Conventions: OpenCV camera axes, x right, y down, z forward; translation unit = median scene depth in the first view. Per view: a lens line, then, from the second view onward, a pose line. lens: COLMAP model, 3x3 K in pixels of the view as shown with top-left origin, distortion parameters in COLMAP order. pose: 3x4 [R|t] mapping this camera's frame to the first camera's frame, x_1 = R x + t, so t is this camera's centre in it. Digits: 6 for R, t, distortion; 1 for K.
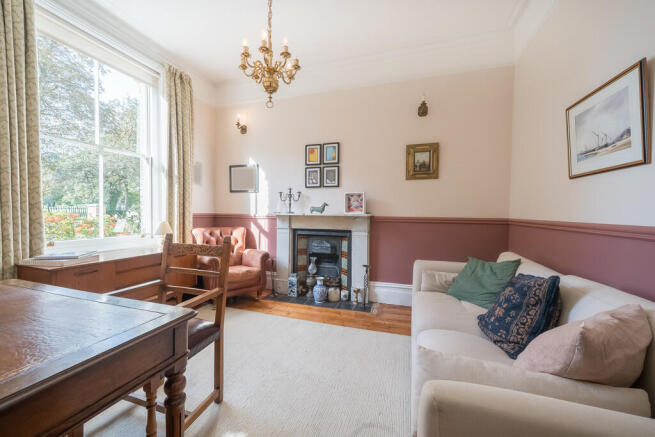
lens RADIAL K [[245.4, 0, 327.5], [0, 245.4, 218.5], [0, 0, 1]] dist [0.000218, 0.000008]
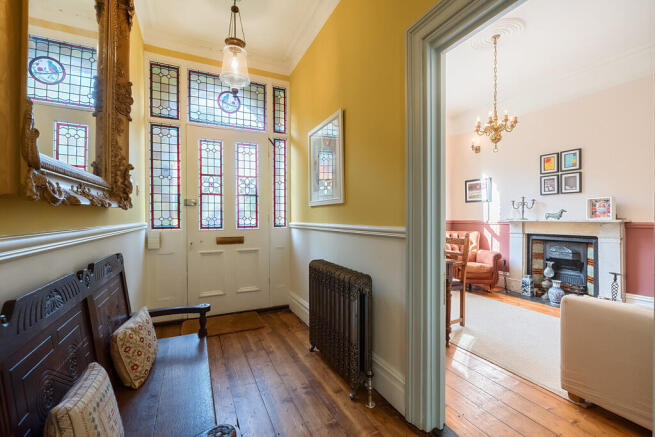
lens RADIAL K [[283.3, 0, 327.5], [0, 283.3, 218.5], [0, 0, 1]] dist [0.018814, 0.000035]
pose [[0.686666, -0.008894, -0.726919, 0.180370], [-0.011563, 0.999665, -0.023154, 0.014106], [0.726881, 0.024305, 0.686333, -0.526174]]
